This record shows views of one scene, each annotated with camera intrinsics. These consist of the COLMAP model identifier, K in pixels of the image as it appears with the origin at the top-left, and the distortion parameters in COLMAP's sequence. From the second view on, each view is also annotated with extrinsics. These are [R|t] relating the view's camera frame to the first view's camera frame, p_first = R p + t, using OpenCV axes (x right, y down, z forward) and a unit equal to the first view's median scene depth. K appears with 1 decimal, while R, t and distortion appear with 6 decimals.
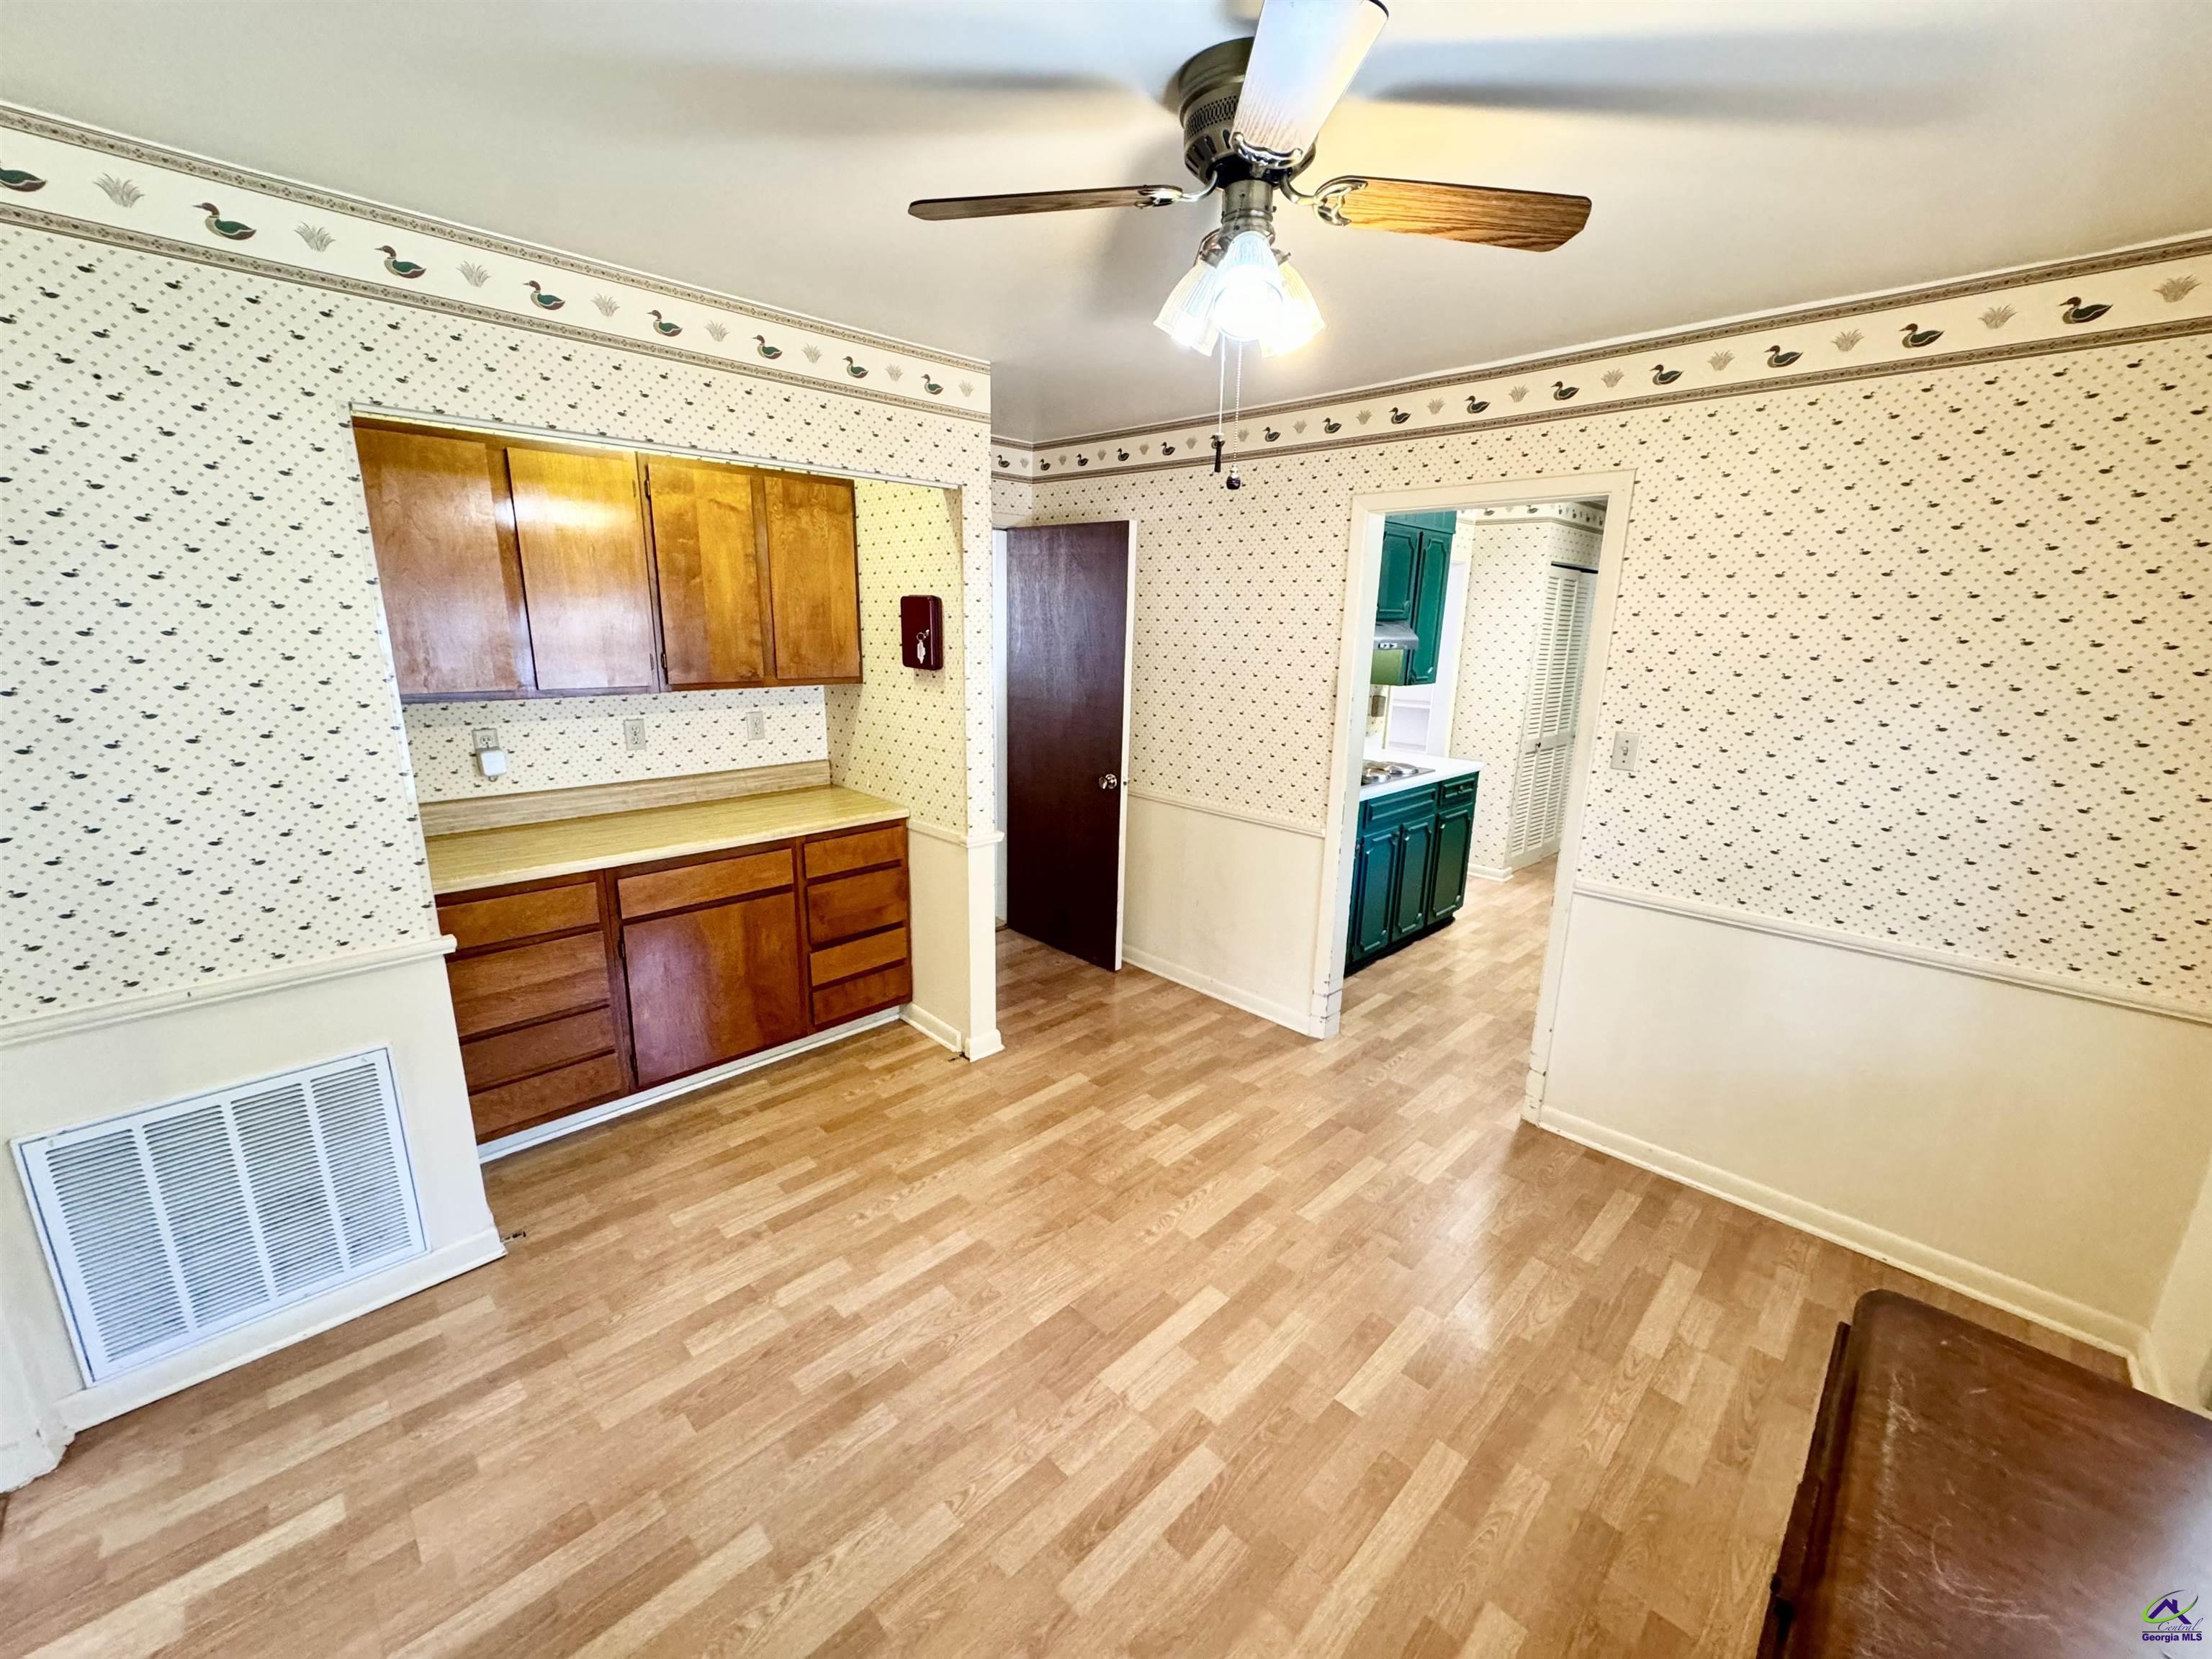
lens RADIAL K [[873.2, 0, 1105.1], [0, 873.2, 826.5], [0, 0, 1]] dist [-0.002838, -0.000075]
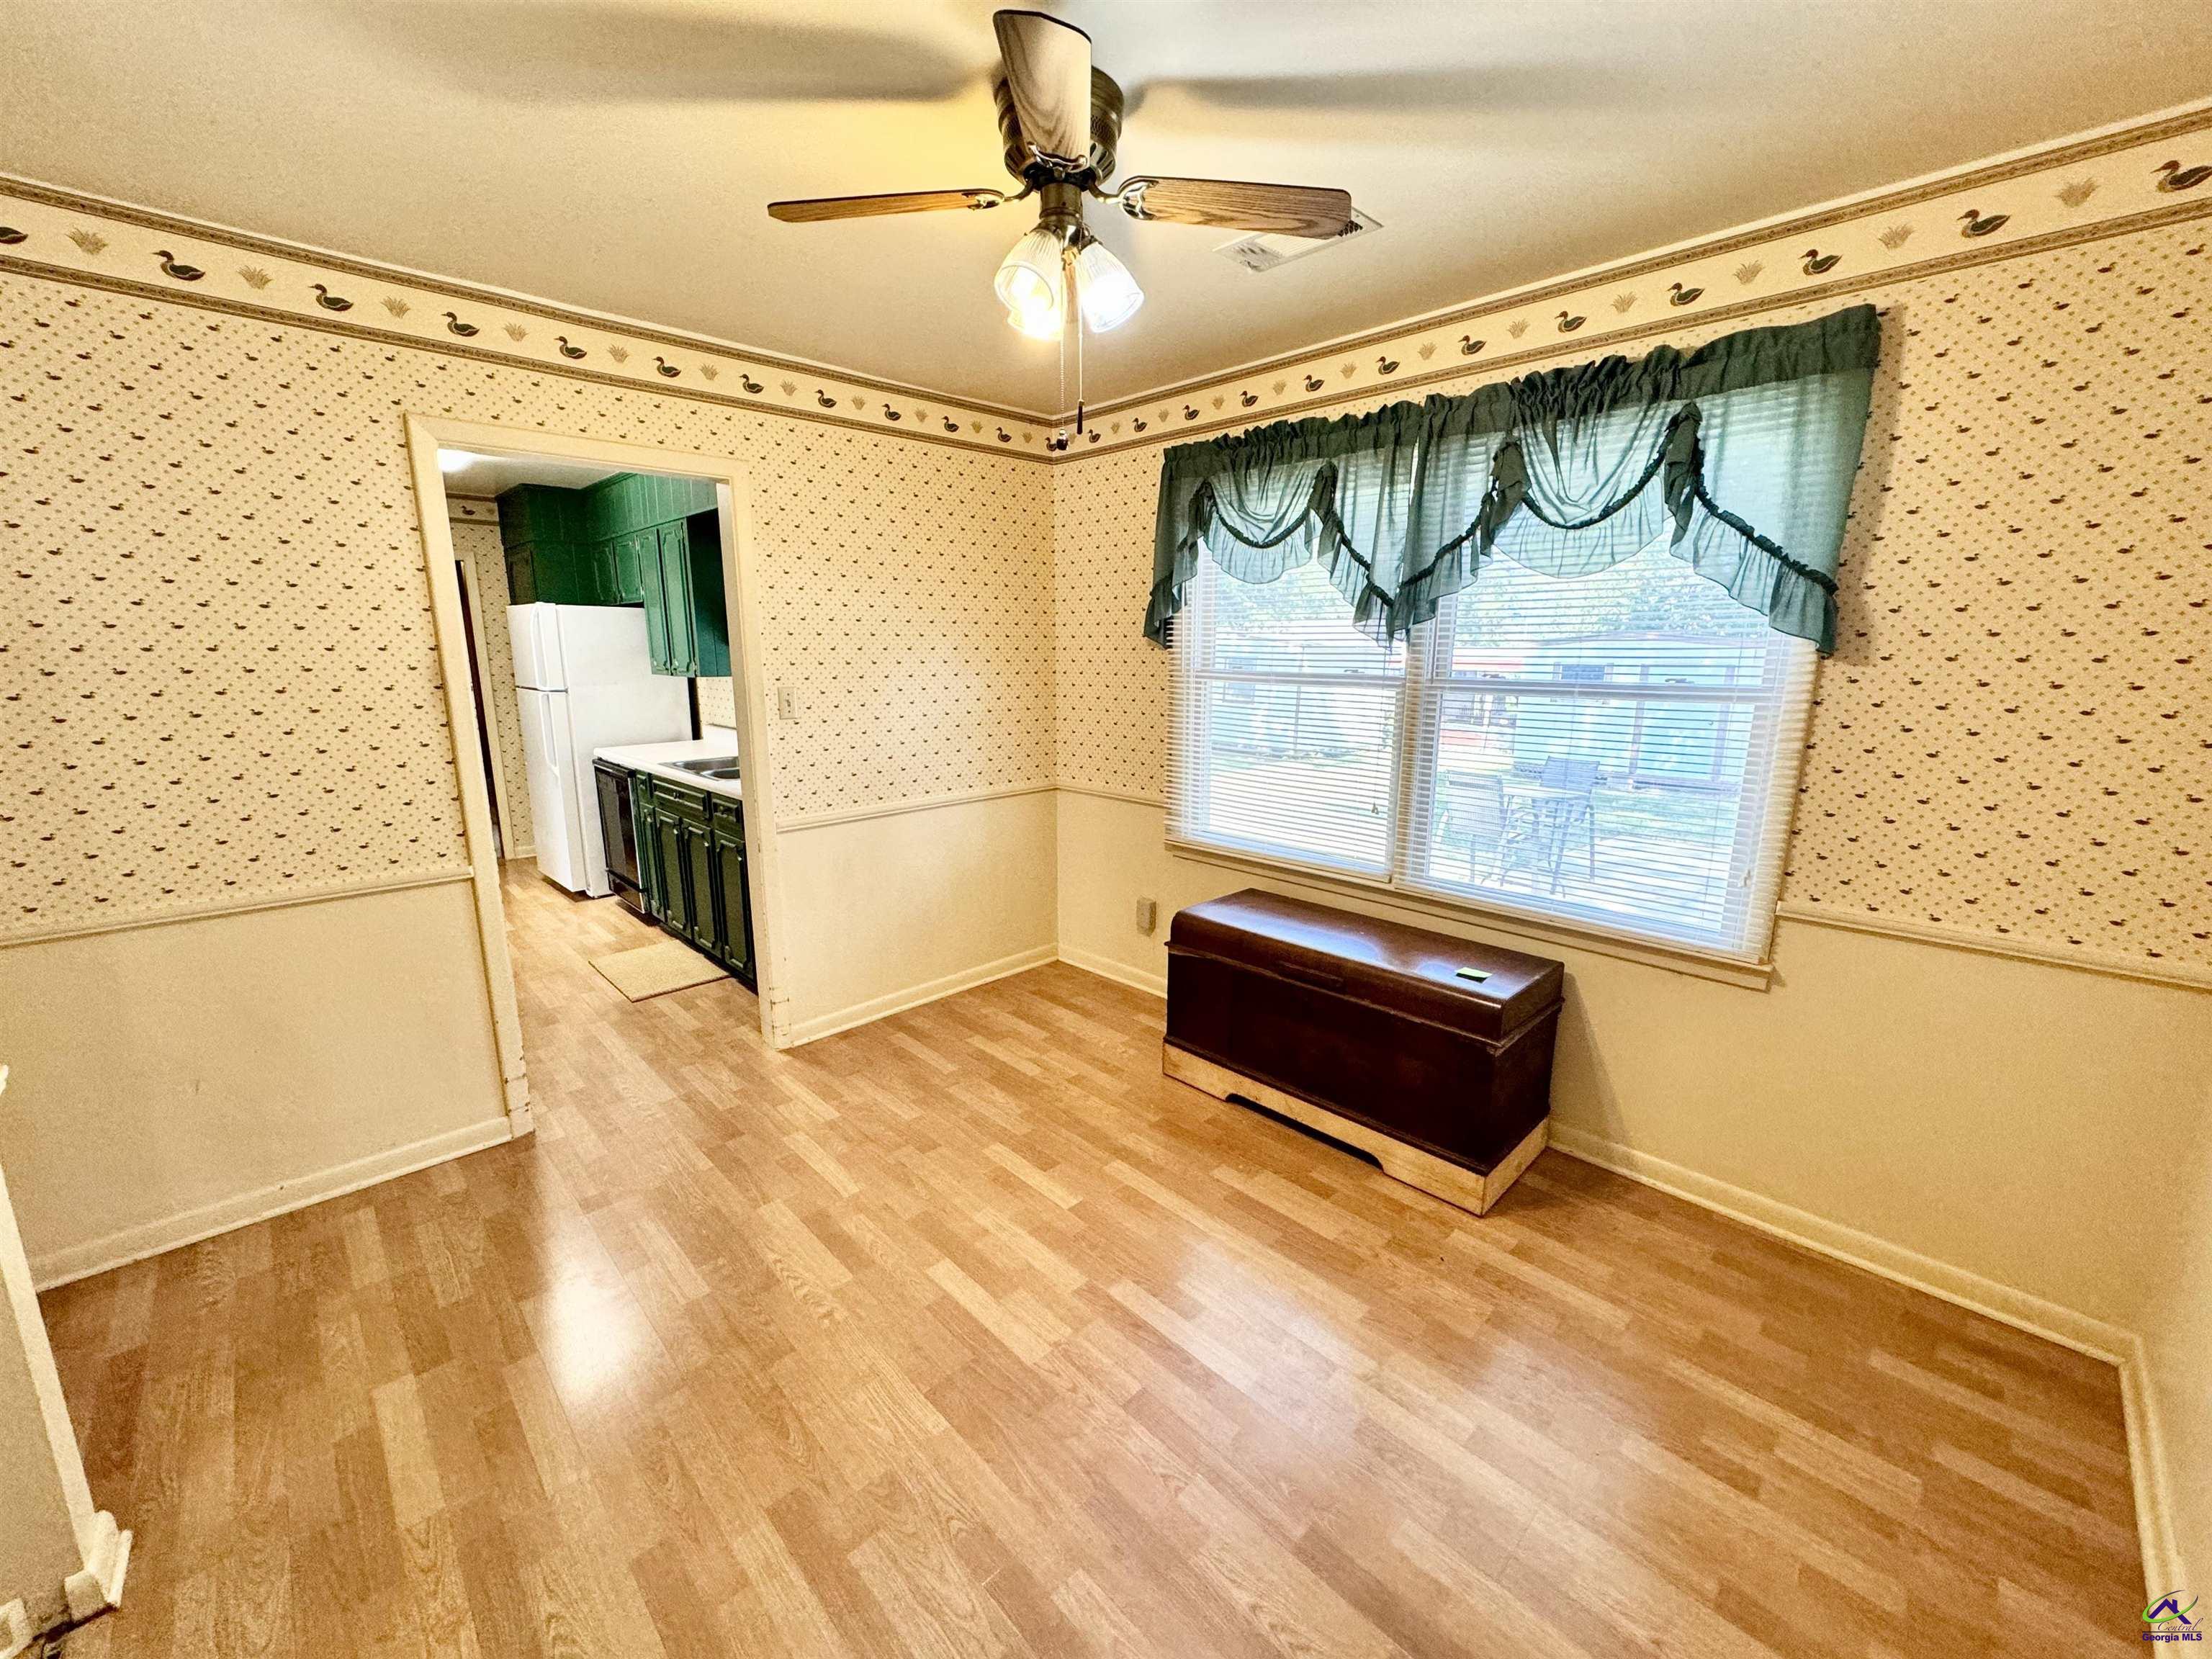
lens RADIAL K [[873.2, 0, 1105.1], [0, 873.2, 826.5], [0, 0, 1]] dist [-0.002838, -0.000075]
pose [[0.006973, -0.223751, 0.974621, -0.726153], [0.232551, 0.948286, 0.216041, -0.100789], [-0.972559, 0.225143, 0.058646, 0.663032]]
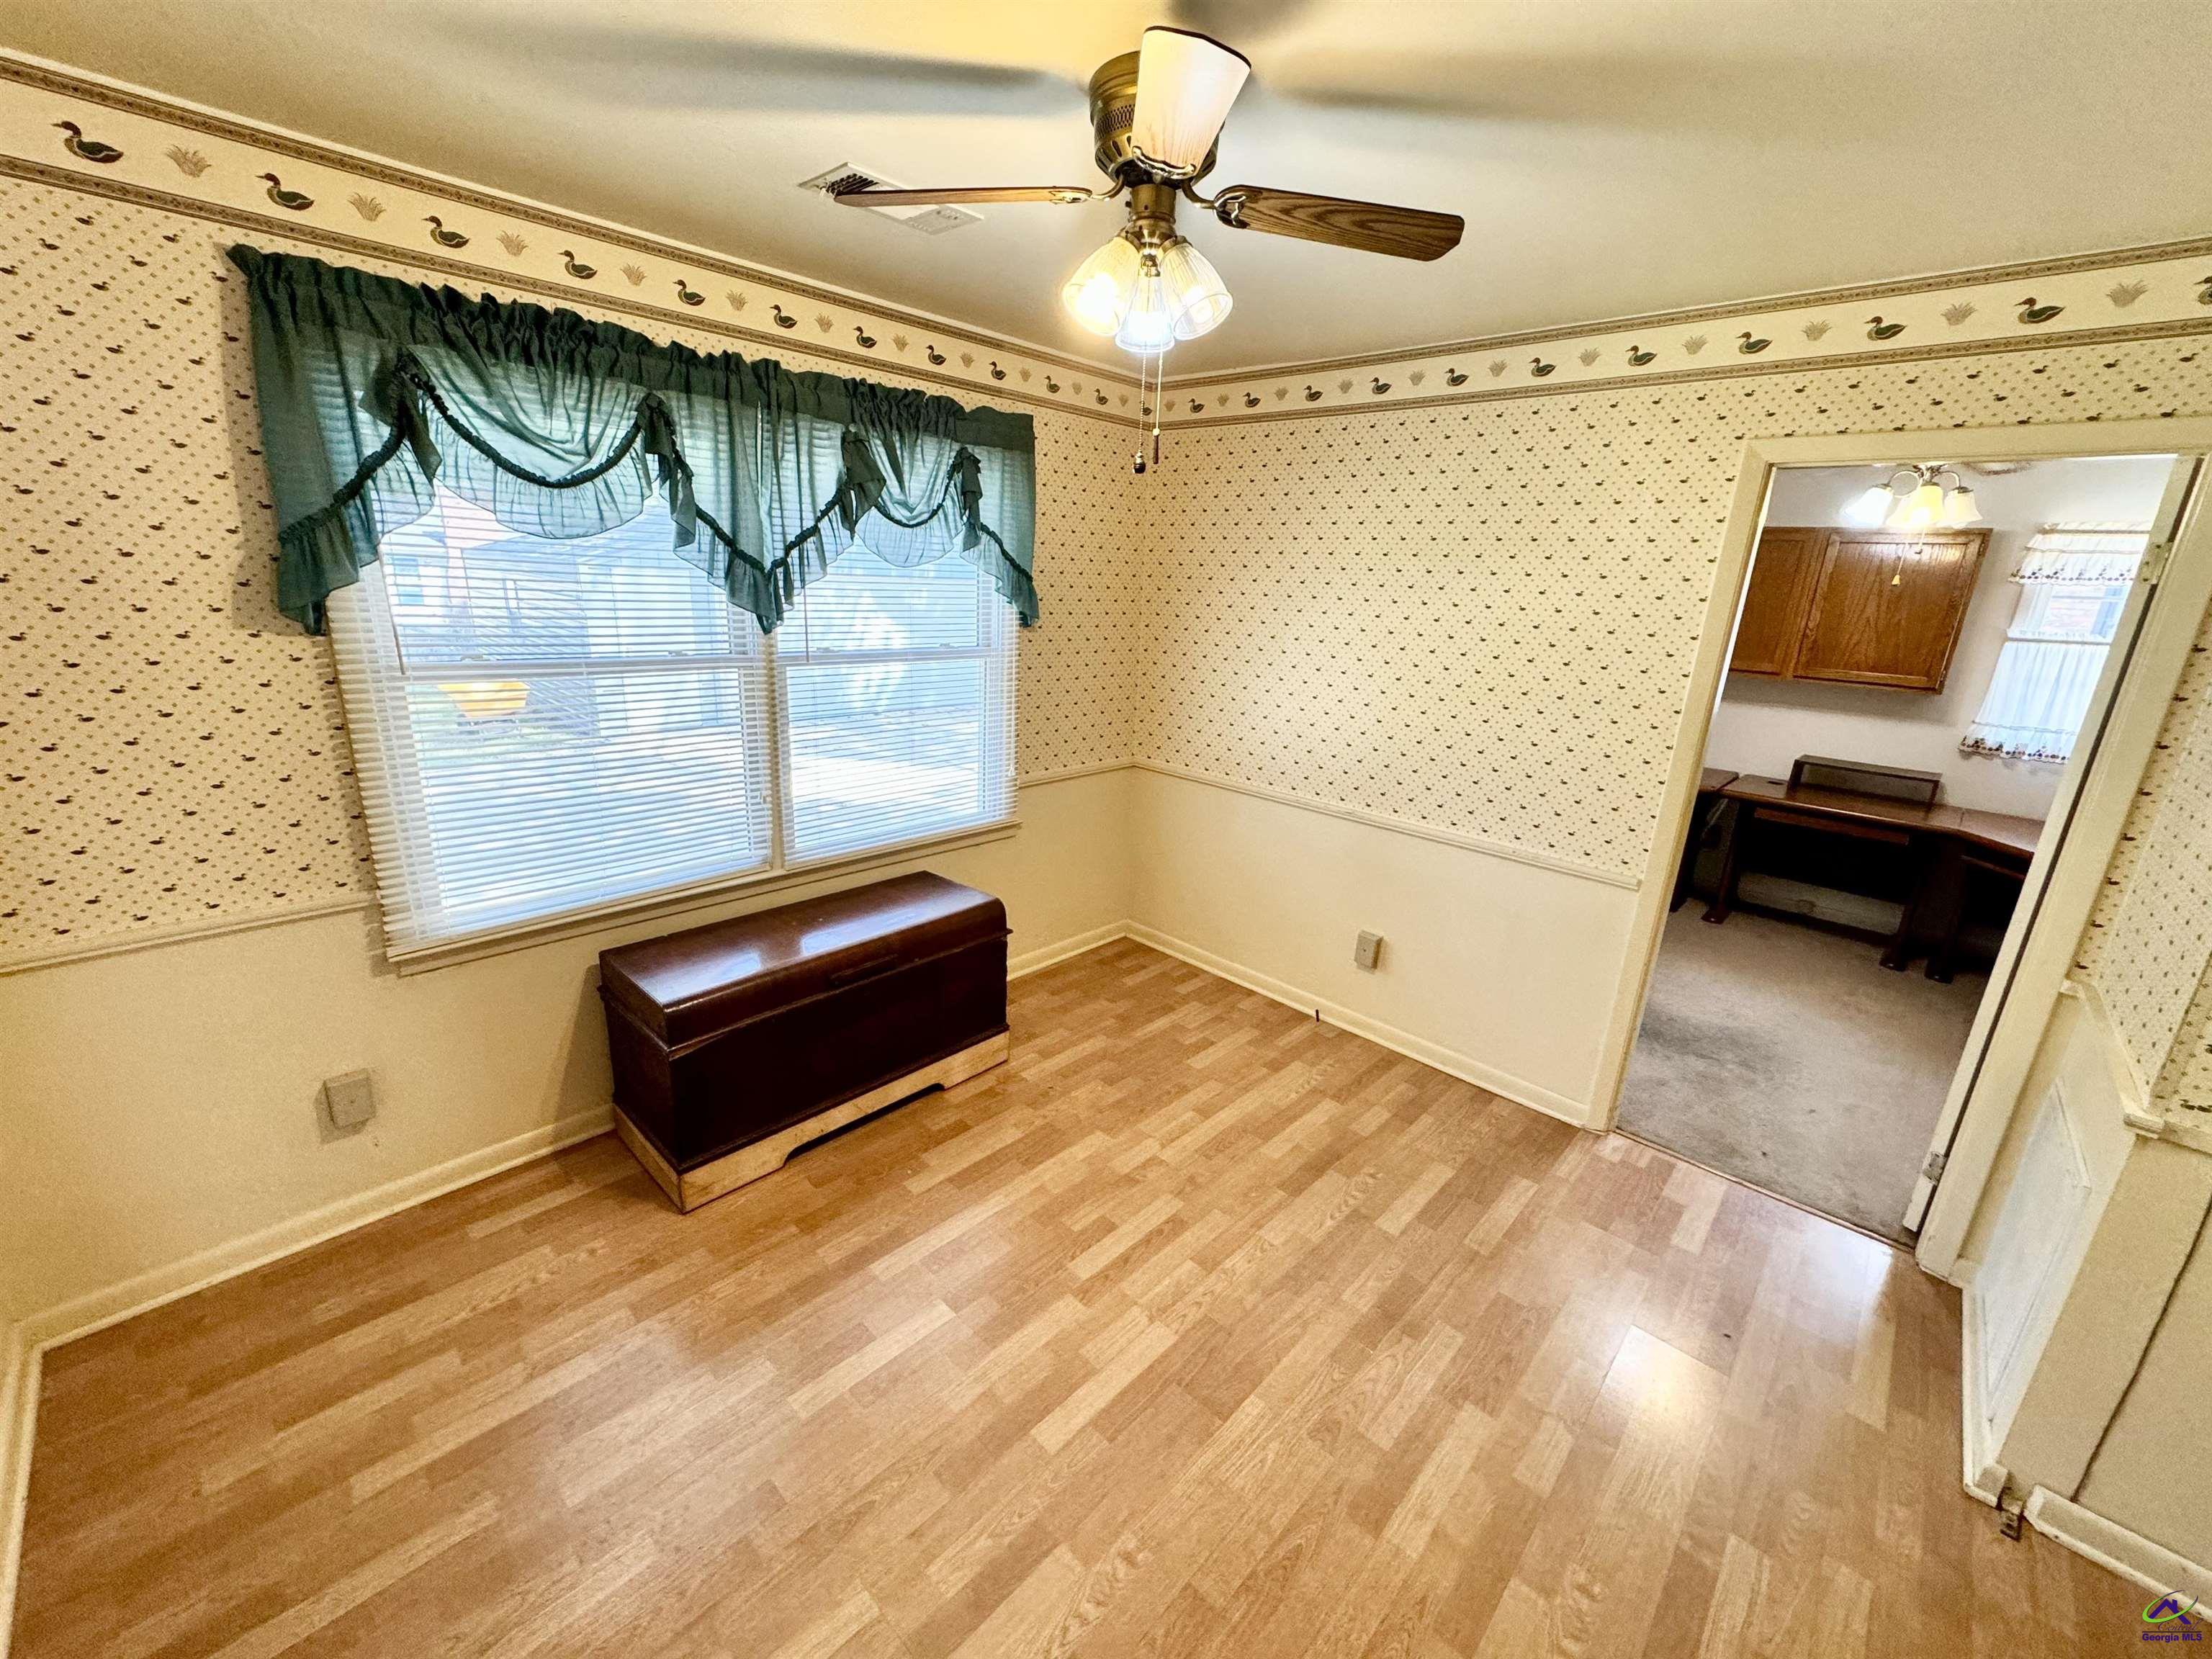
lens RADIAL K [[873.2, 0, 1105.1], [0, 873.2, 826.5], [0, 0, 1]] dist [-0.002838, -0.000075]
pose [[-0.997394, -0.055339, -0.046301, 0.144266], [-0.071009, 0.866671, 0.493801, -0.360361], [0.012801, 0.495802, -0.868341, 1.445575]]
